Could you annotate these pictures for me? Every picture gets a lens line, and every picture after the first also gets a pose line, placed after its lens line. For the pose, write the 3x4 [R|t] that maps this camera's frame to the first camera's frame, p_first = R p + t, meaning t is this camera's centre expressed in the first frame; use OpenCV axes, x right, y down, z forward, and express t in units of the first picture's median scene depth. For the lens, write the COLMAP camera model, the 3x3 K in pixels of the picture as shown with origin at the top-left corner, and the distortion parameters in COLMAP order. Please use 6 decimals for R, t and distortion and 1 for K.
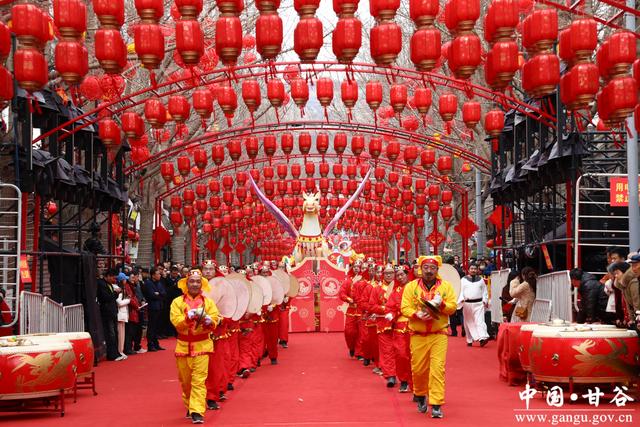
lens RADIAL K [[1619.9, 0, 320.0], [0, 1619.9, 213.5], [0, 0, 1]] dist [0.632406, 0.140053]
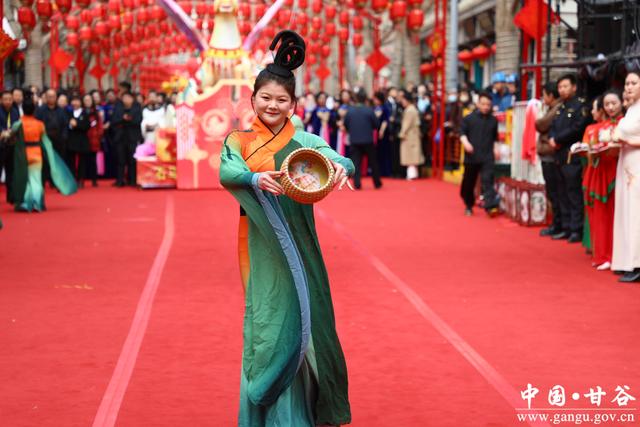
lens RADIAL K [[1756.3, 0, 320.0], [0, 1756.3, 213.5], [0, 0, 1]] dist [0.718522, -1.029476]
pose [[0.997652, 0.009879, 0.067766, -0.017042], [-0.016436, 0.995158, 0.096902, 0.010569], [-0.066480, -0.097789, 0.992984, 0.260099]]
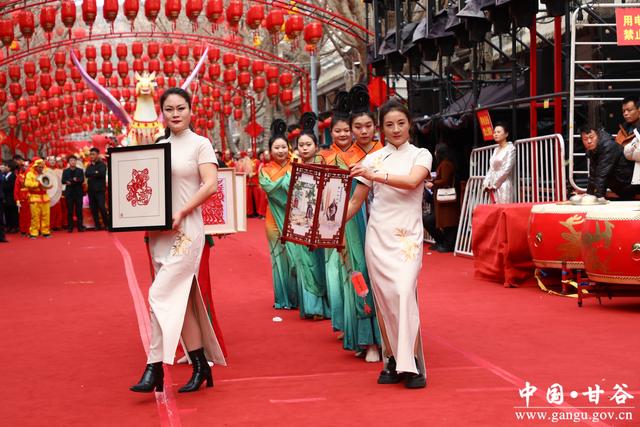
lens RADIAL K [[1441.0, 0, 320.0], [0, 1441.0, 213.5], [0, 0, 1]] dist [0.490437, -0.047675]
pose [[0.988112, -0.027043, 0.151340, -0.035952], [0.017155, 0.997654, 0.066267, 0.013613], [-0.152777, -0.062883, 0.986258, 0.189191]]
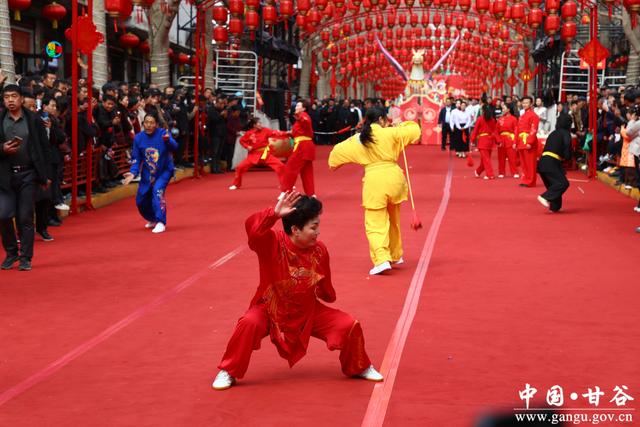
lens RADIAL K [[1441.0, 0, 320.0], [0, 1441.0, 213.5], [0, 0, 1]] dist [0.490437, -0.047675]
pose [[0.996781, 0.027540, -0.075292, 0.009473], [-0.019033, 0.993588, 0.111452, -0.011383], [0.077878, -0.109660, 0.990914, -0.349813]]
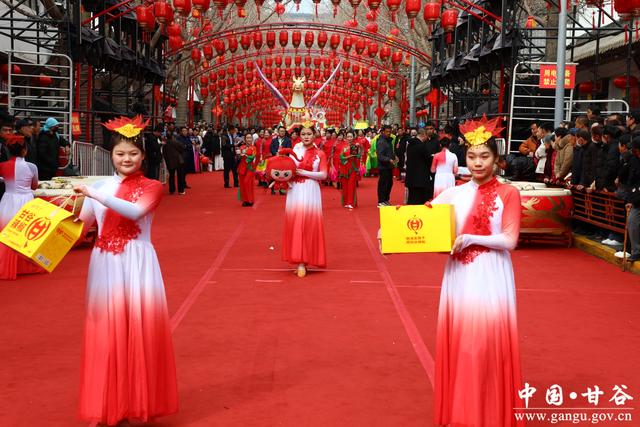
lens RADIAL K [[990.0, 0, 320.0], [0, 990.0, 213.5], [0, 0, 1]] dist [0.229513, 0.006860]
pose [[0.999303, 0.028289, 0.024355, -0.004947], [-0.030964, 0.992579, 0.117597, 0.003080], [-0.020847, -0.118269, 0.992763, 0.124848]]
